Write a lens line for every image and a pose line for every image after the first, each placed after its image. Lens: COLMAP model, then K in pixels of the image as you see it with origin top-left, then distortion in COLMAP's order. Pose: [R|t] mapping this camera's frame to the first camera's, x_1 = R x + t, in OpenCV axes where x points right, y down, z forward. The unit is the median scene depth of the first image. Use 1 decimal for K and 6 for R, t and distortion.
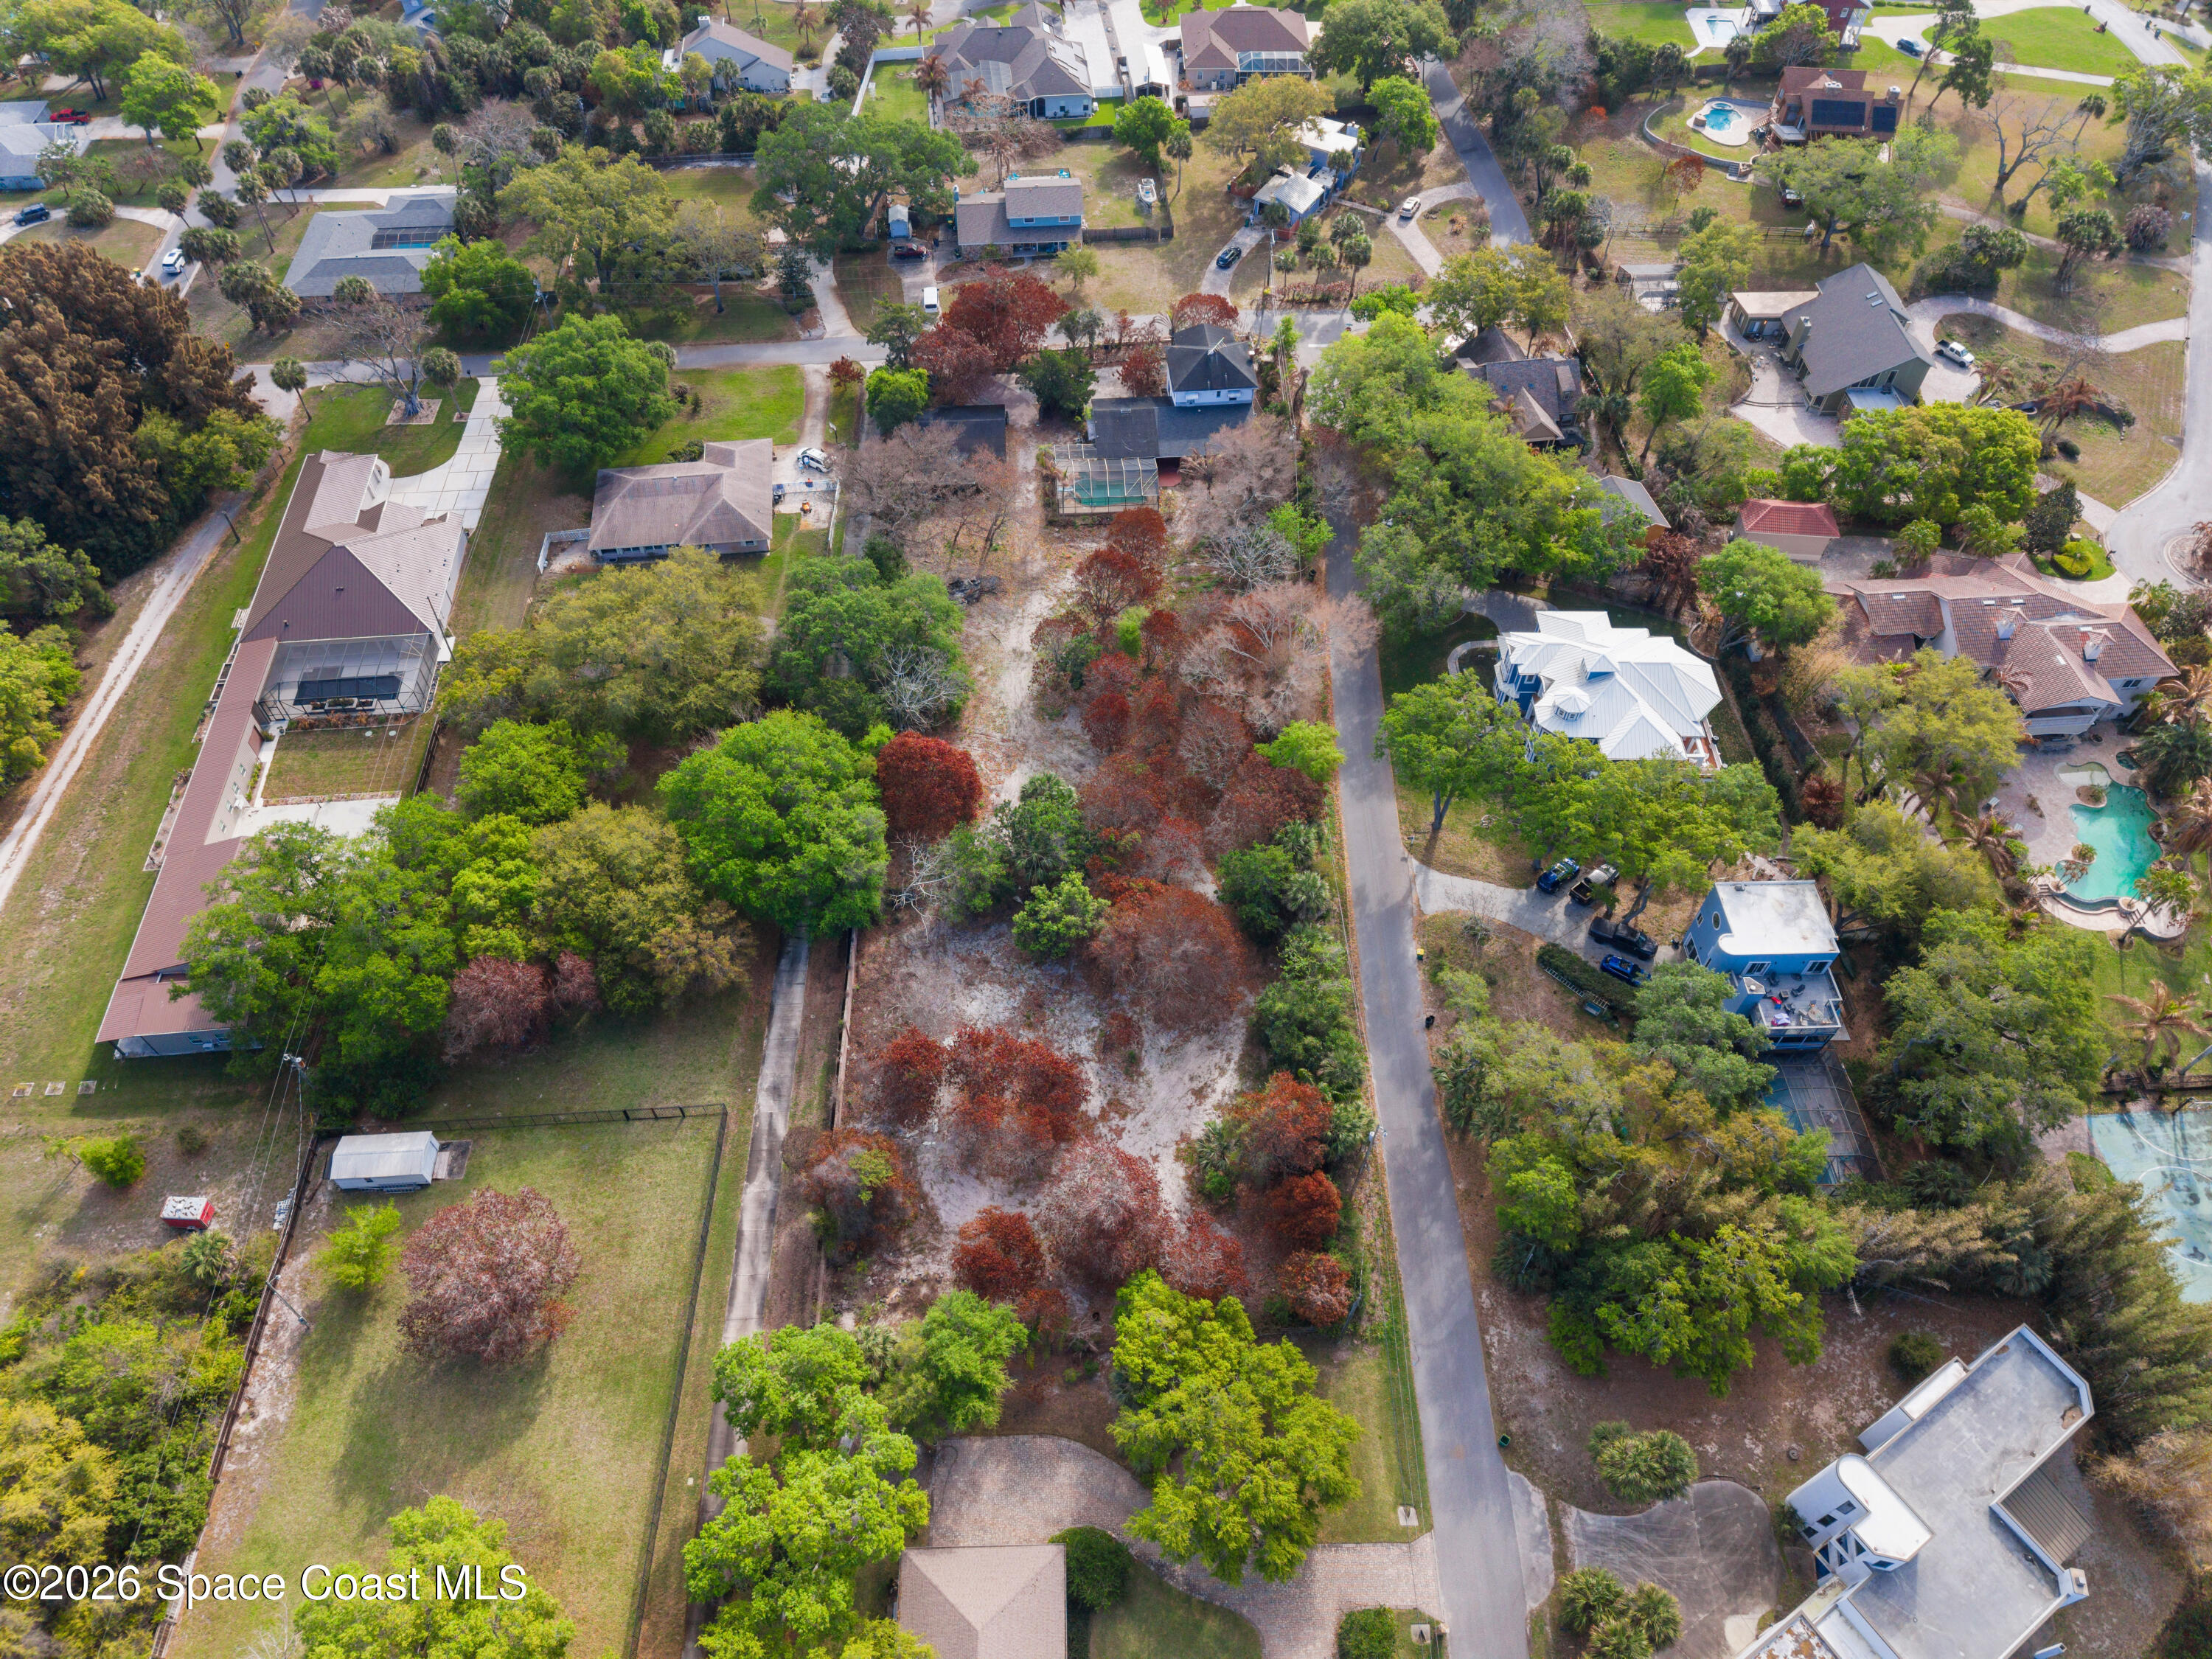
lens RADIAL K [[1467.3, 0, 1099.5], [0, 1467.3, 832.4], [0, 0, 1]] dist [0.009868, -0.007758]
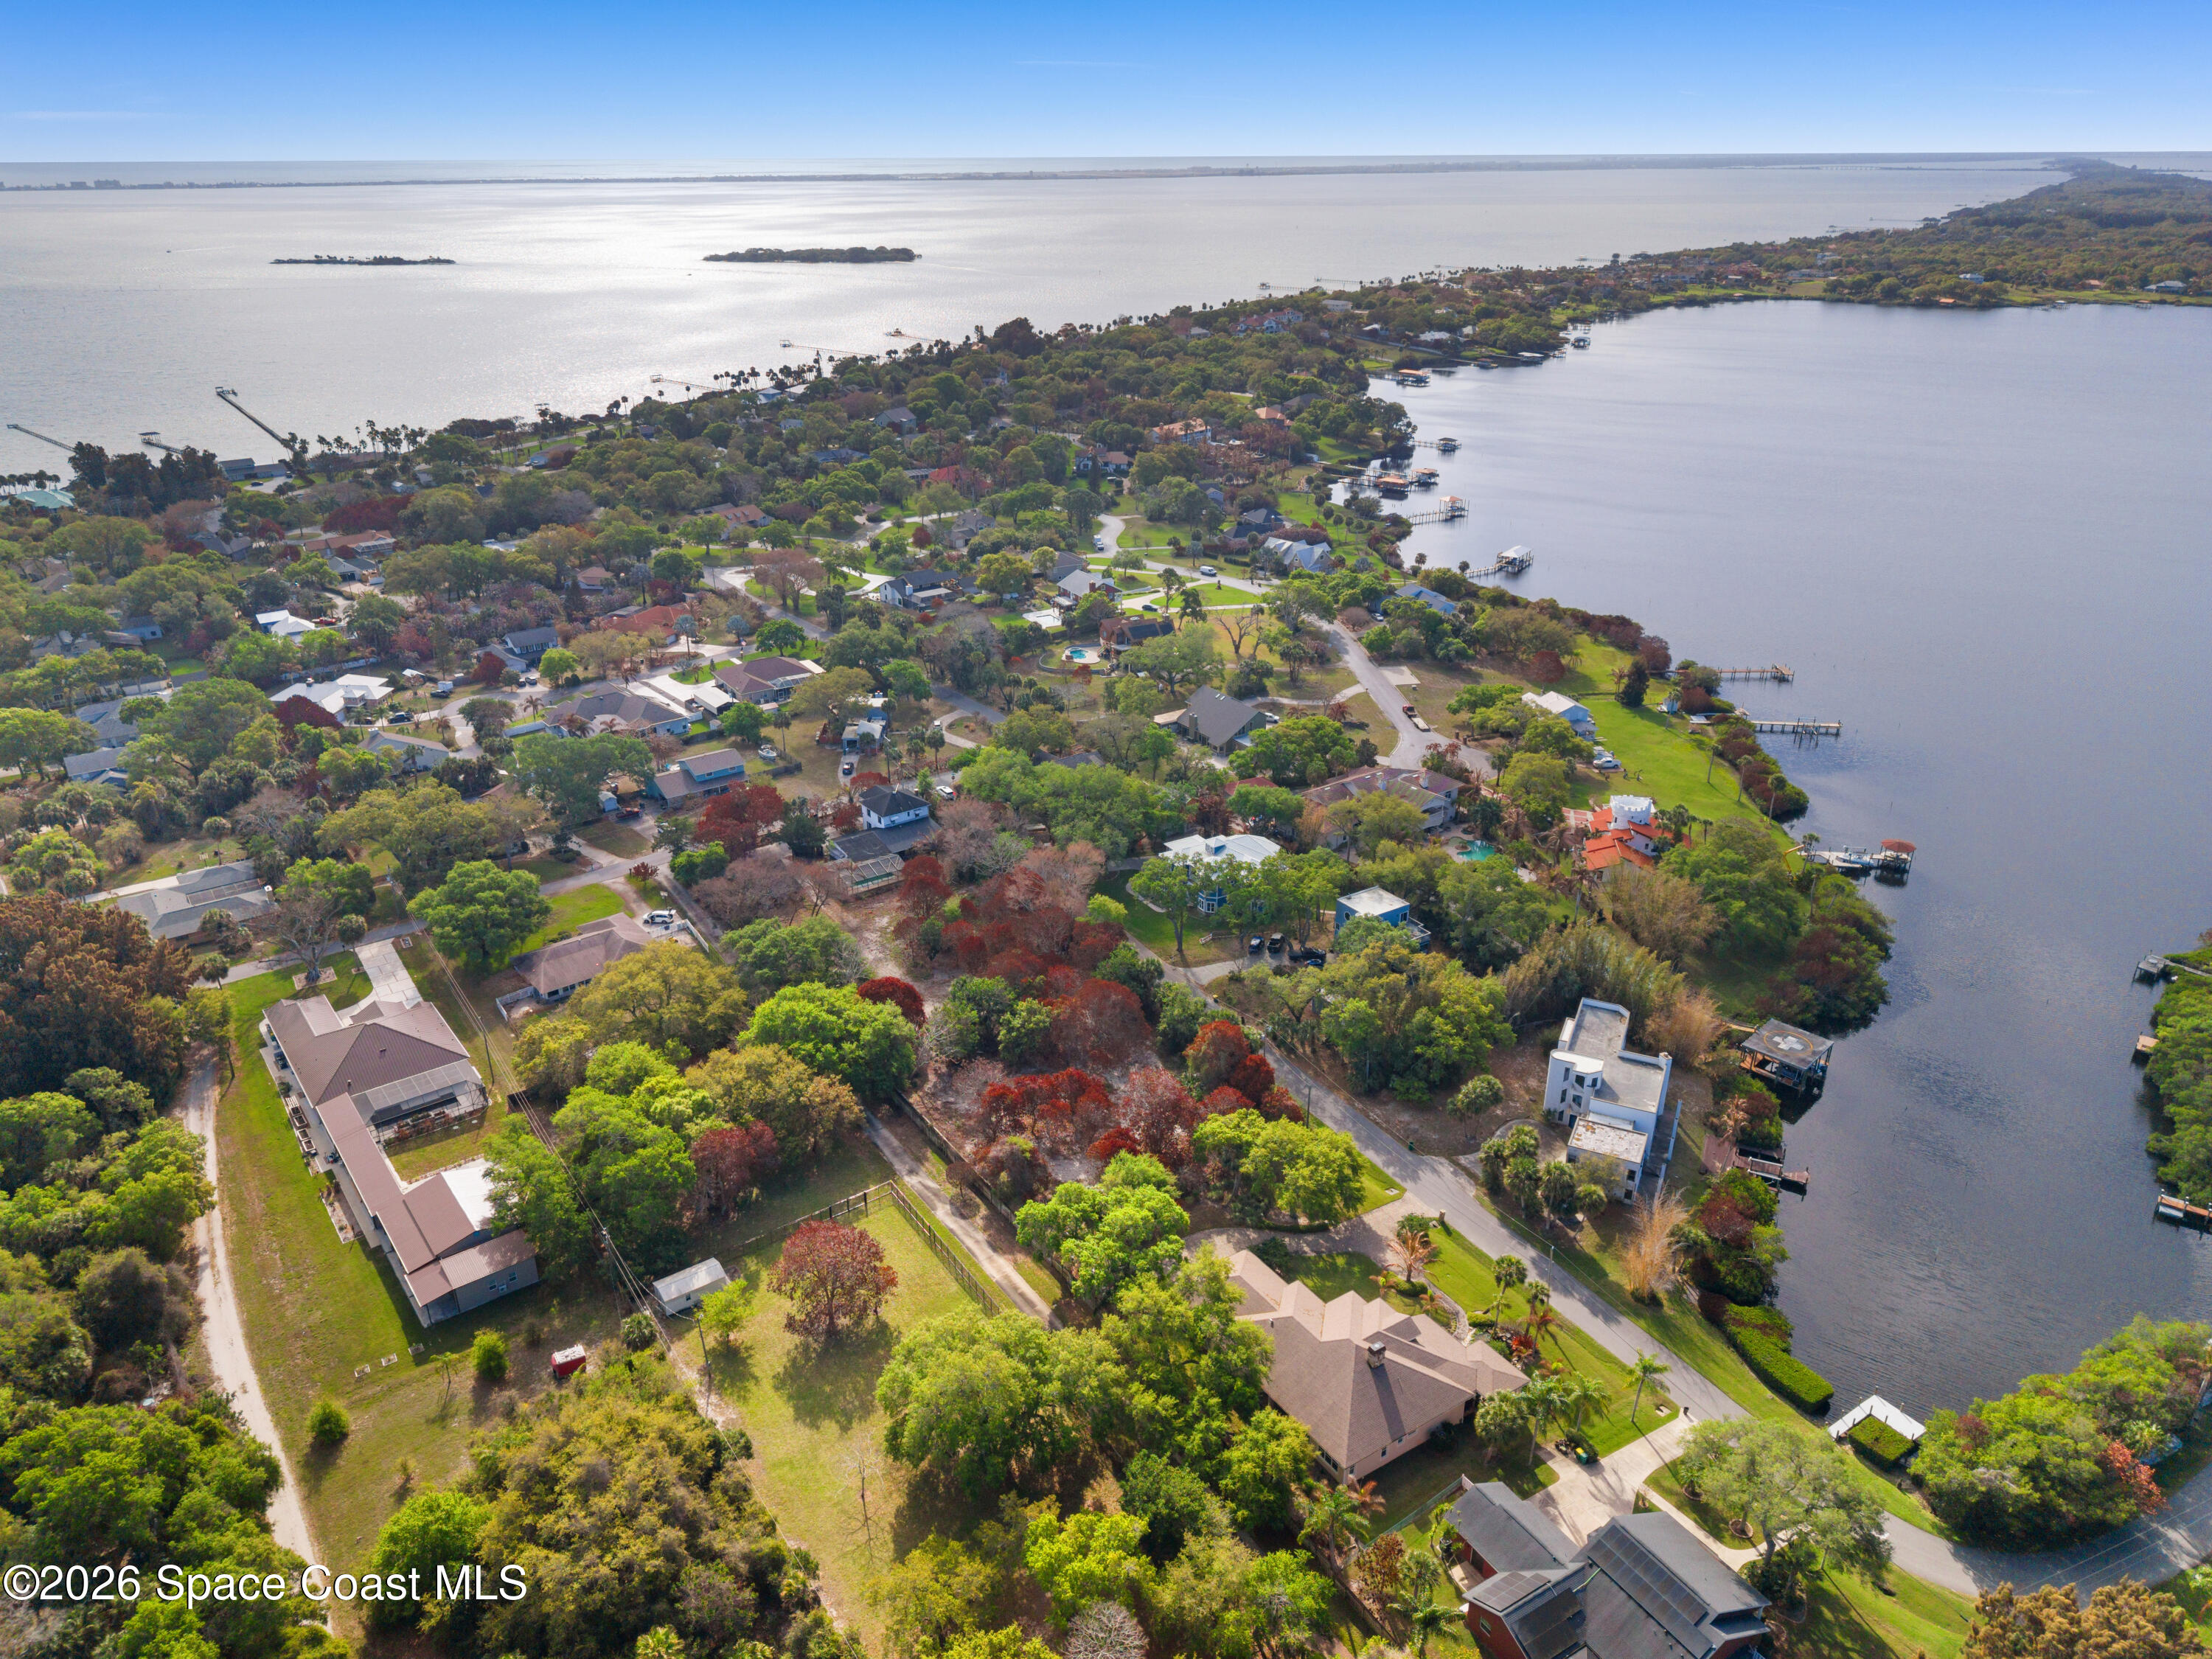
lens RADIAL K [[1505.8, 0, 1106.0], [0, 1505.8, 829.5], [0, 0, 1]] dist [0.025556, -0.031690]
pose [[0.847971, -0.222331, 0.481159, -0.626159], [0.421509, 0.833240, -0.357829, 0.454475], [-0.321364, 0.506241, 0.800278, -0.395814]]
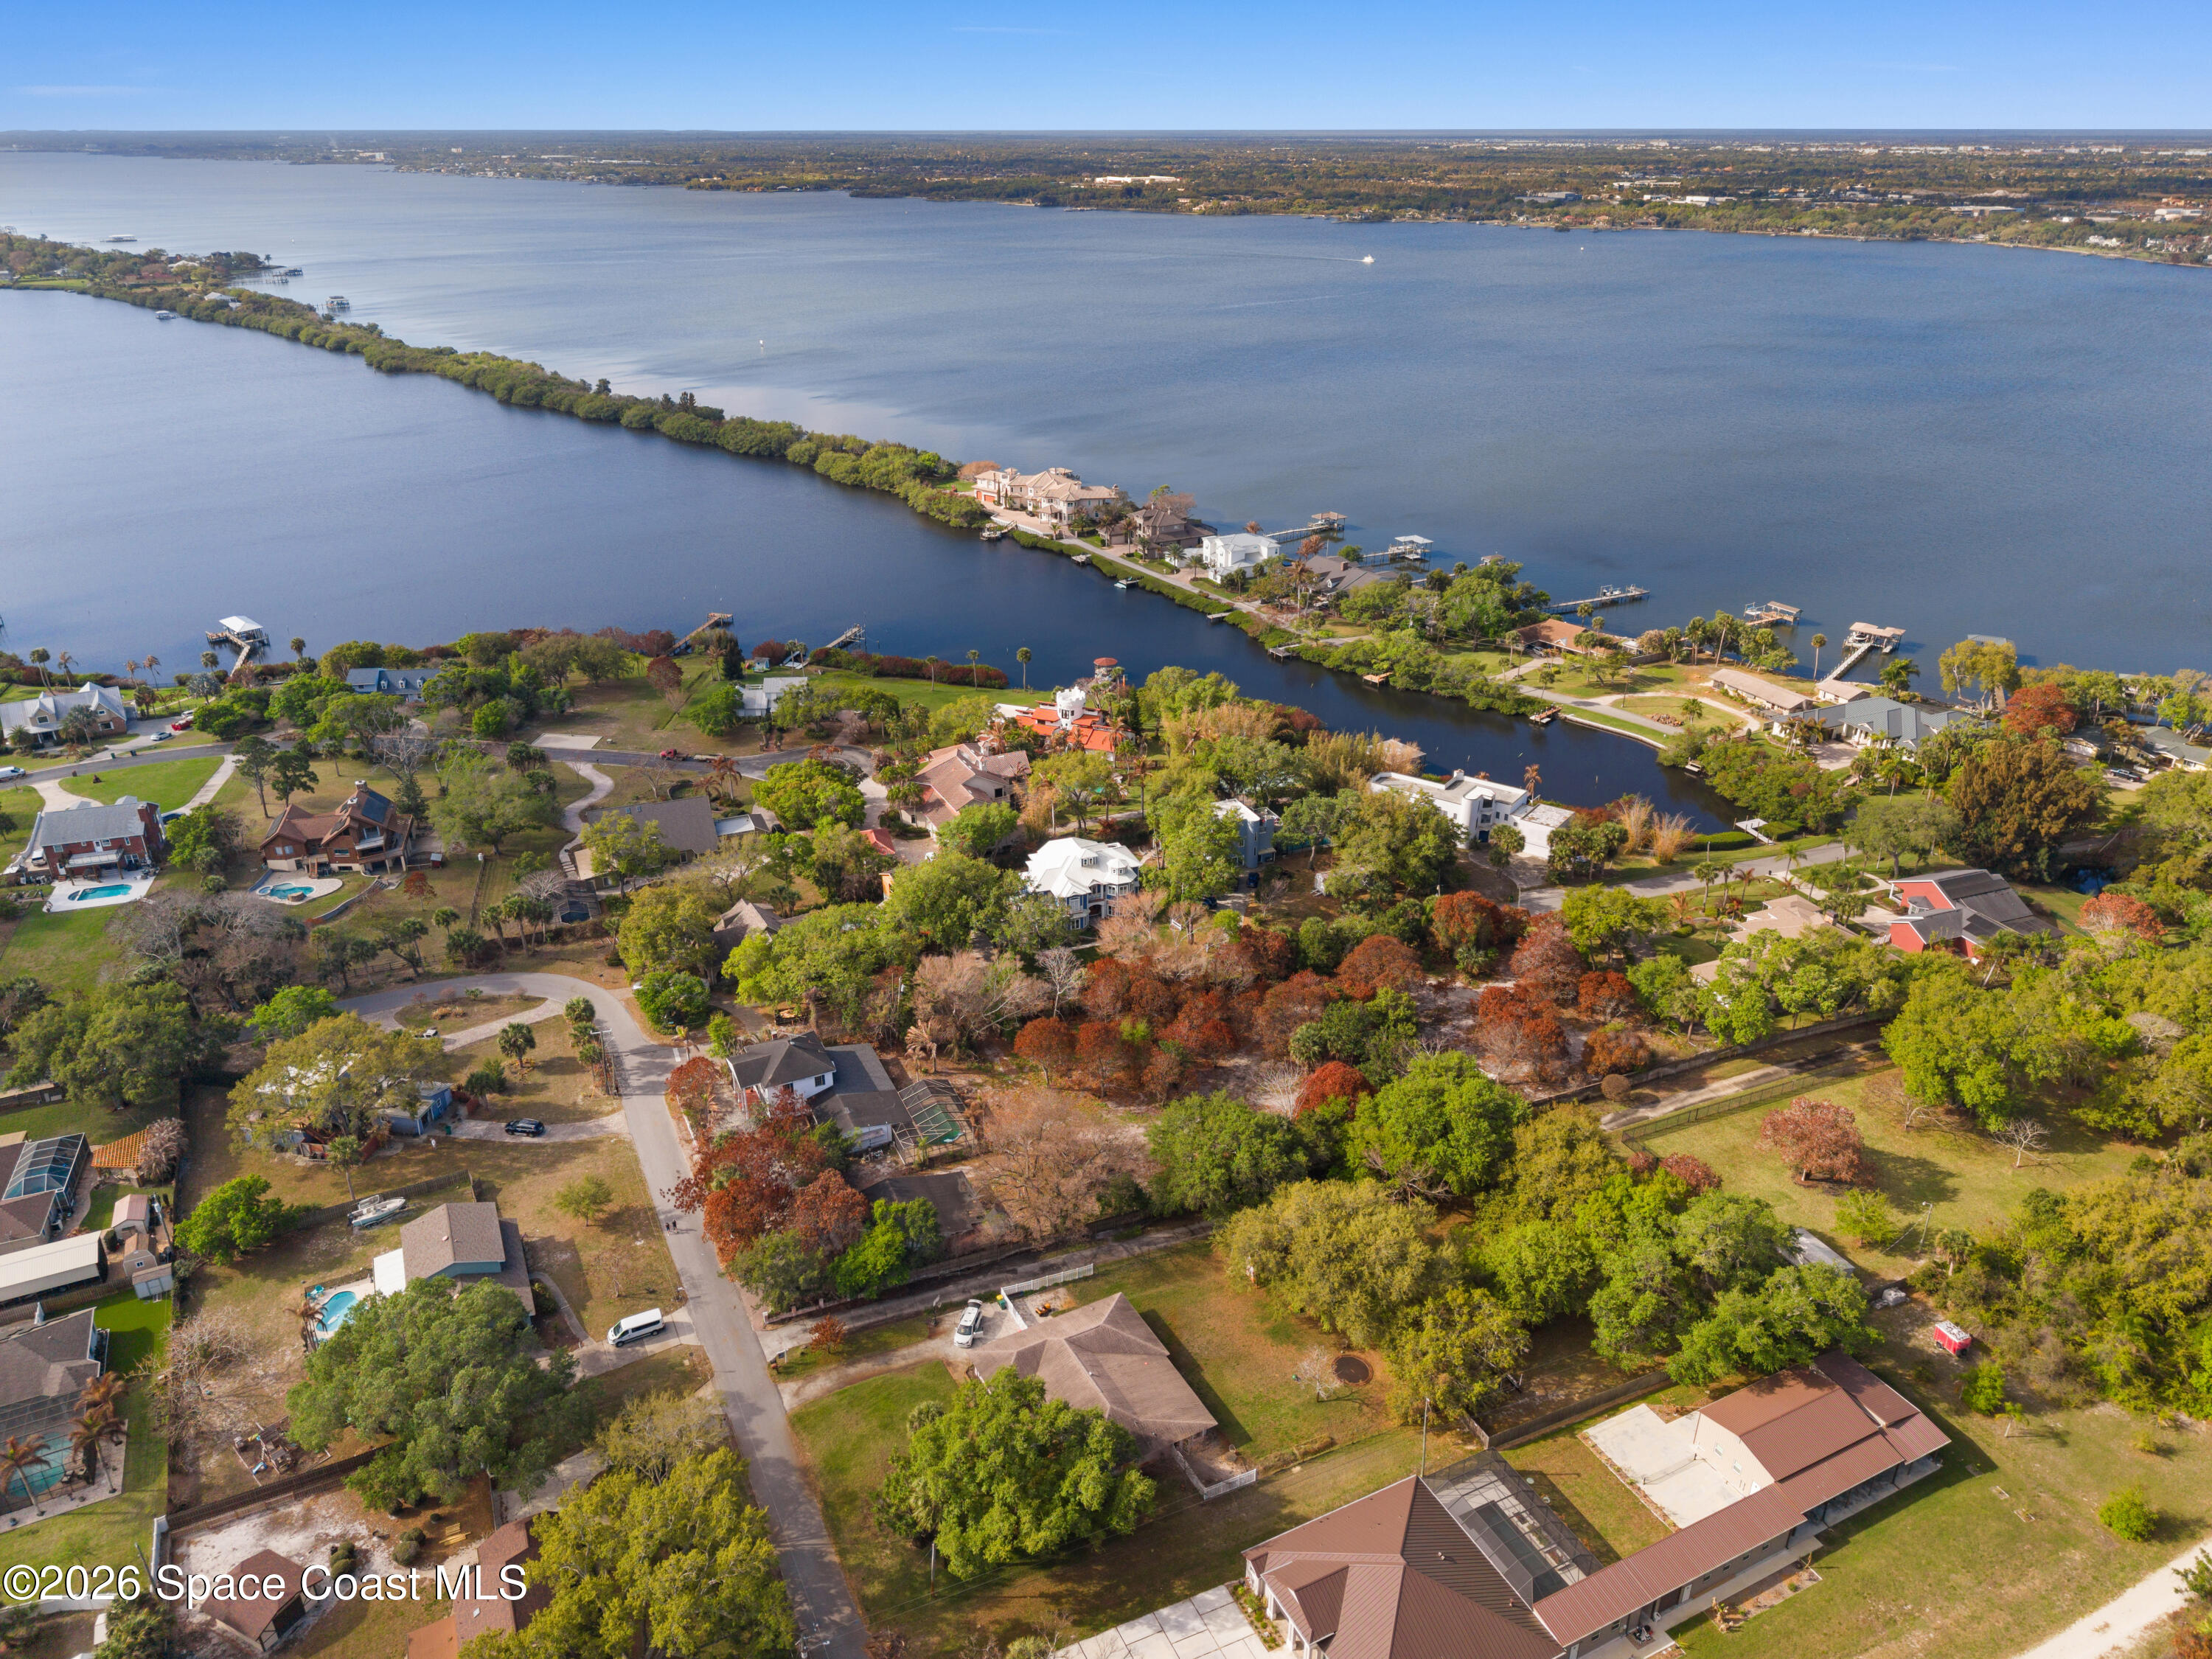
lens RADIAL K [[1505.8, 0, 1106.0], [0, 1505.8, 829.5], [0, 0, 1]] dist [0.025556, -0.031690]
pose [[-0.361877, -0.396382, 0.843757, -1.082050], [0.732628, 0.438757, 0.520335, -0.991549], [-0.576456, 0.806457, 0.131625, 0.739598]]
